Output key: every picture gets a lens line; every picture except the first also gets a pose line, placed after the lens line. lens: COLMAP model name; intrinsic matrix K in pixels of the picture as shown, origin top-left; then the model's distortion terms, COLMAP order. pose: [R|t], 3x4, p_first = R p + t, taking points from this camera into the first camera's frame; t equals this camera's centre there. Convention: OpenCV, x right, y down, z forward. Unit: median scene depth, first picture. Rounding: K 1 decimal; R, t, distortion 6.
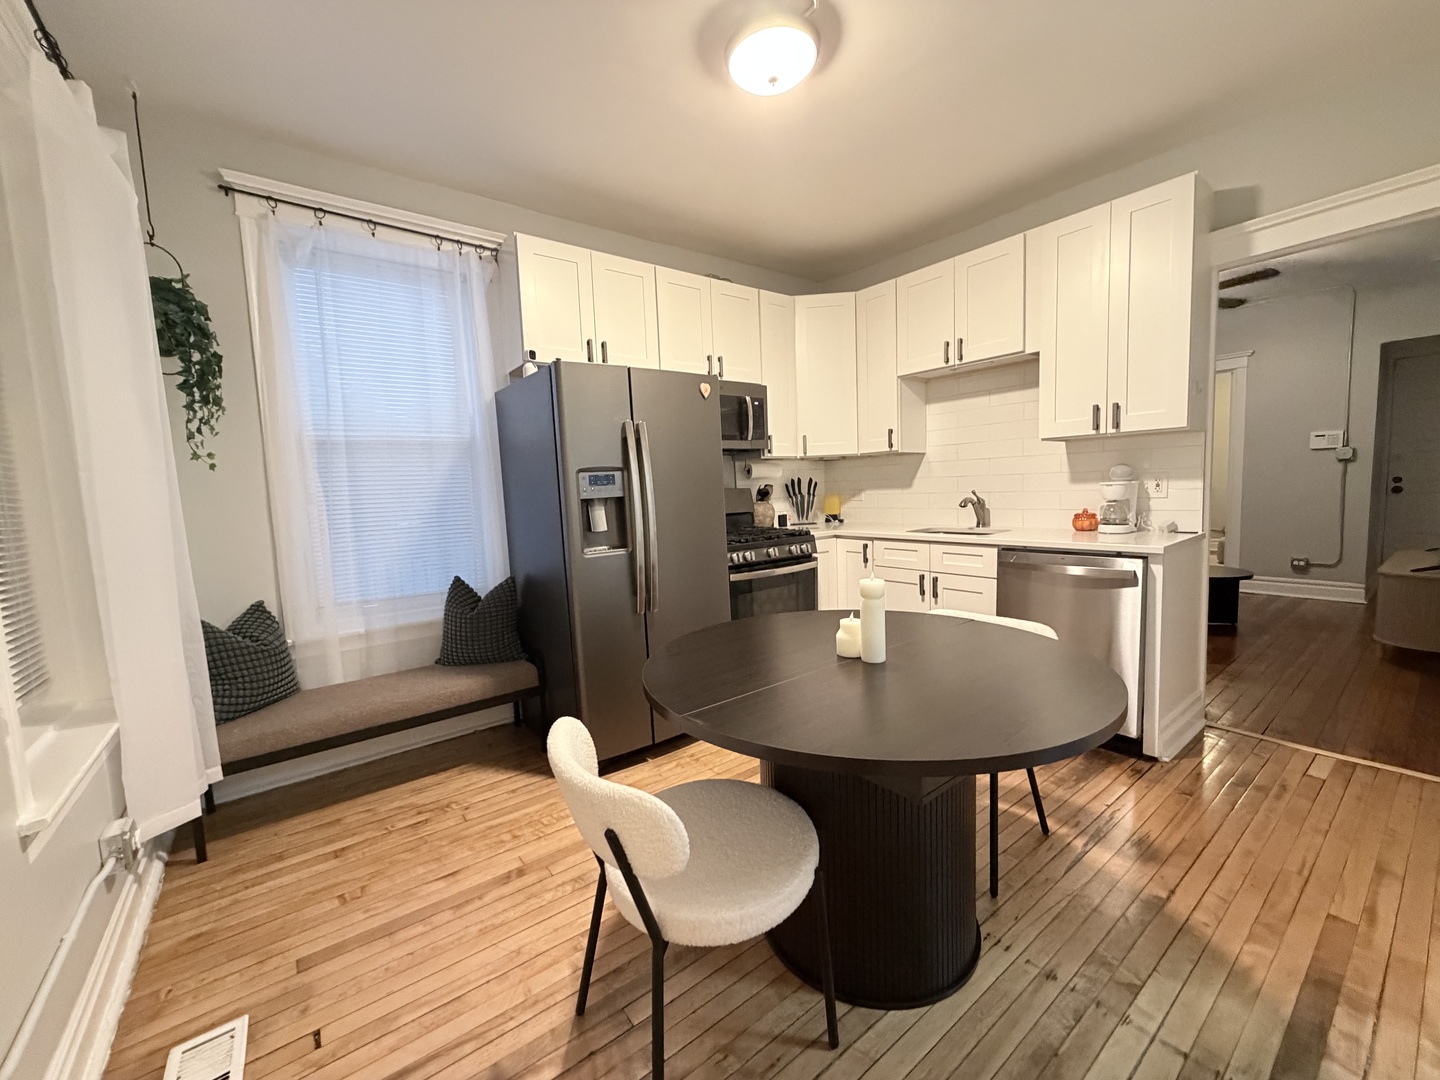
lens RADIAL K [[574.4, 0, 717.0], [0, 574.4, 539.0], [0, 0, 1]] dist [0.000514, 0.000558]
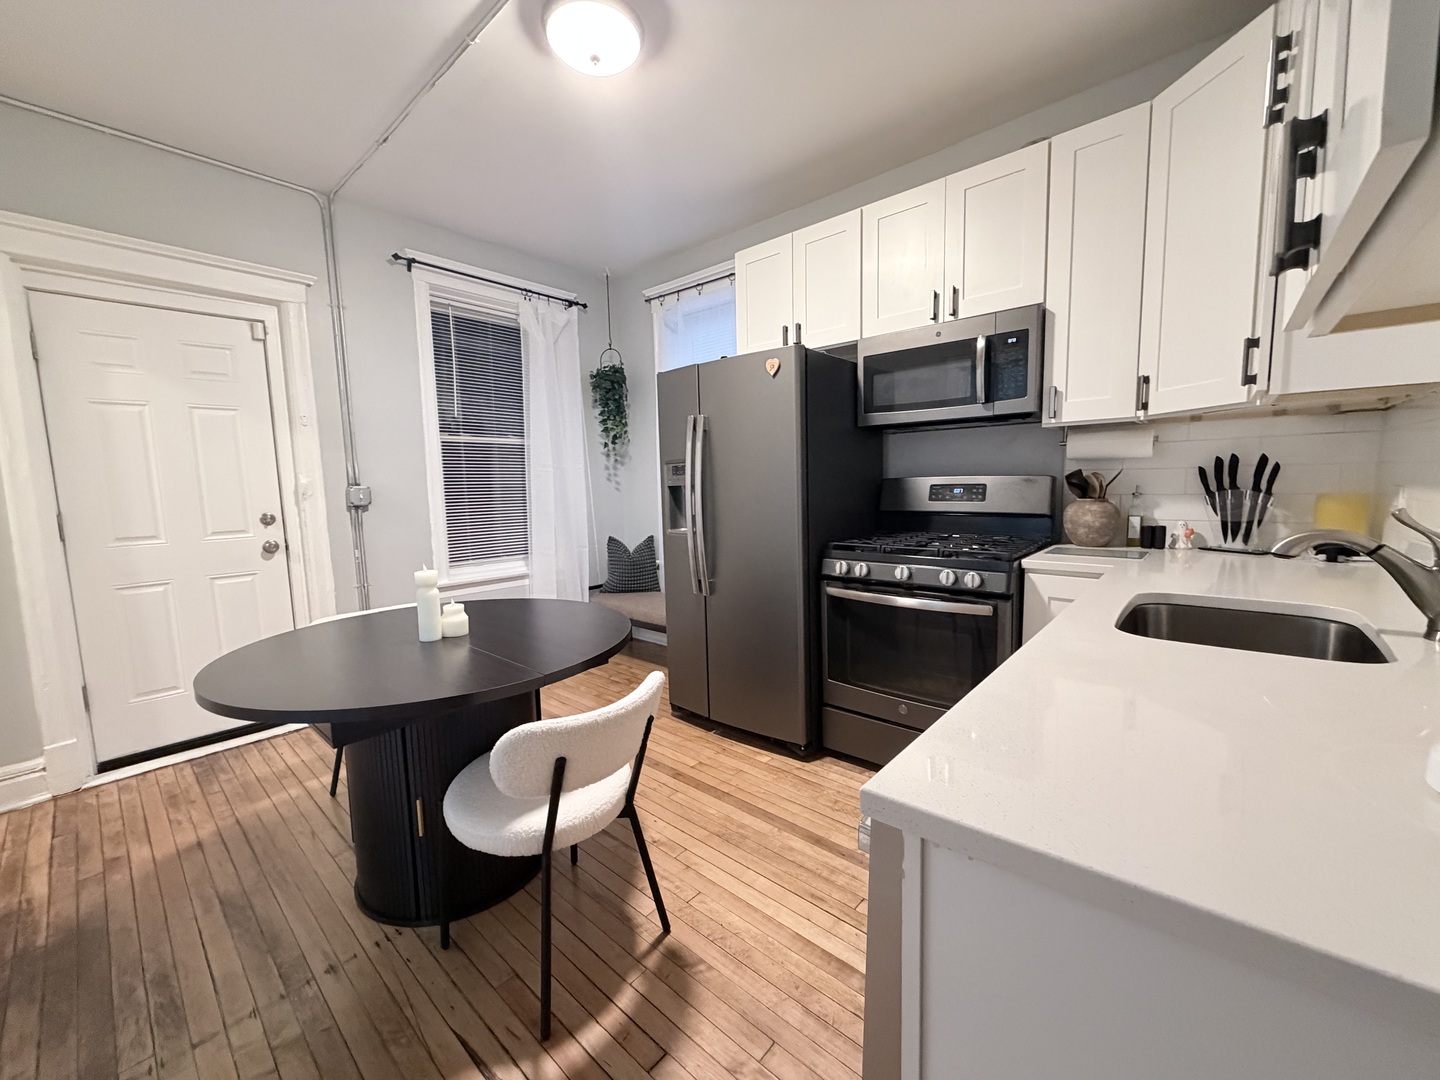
lens RADIAL K [[574.4, 0, 716.2], [0, 574.4, 538.9], [0, 0, 1]] dist [0.000514, 0.000558]
pose [[0.189715, 0.136869, -0.972253, 0.813865], [-0.072828, 0.989470, 0.125081, -0.098479], [0.979134, 0.047077, 0.197685, 0.723316]]
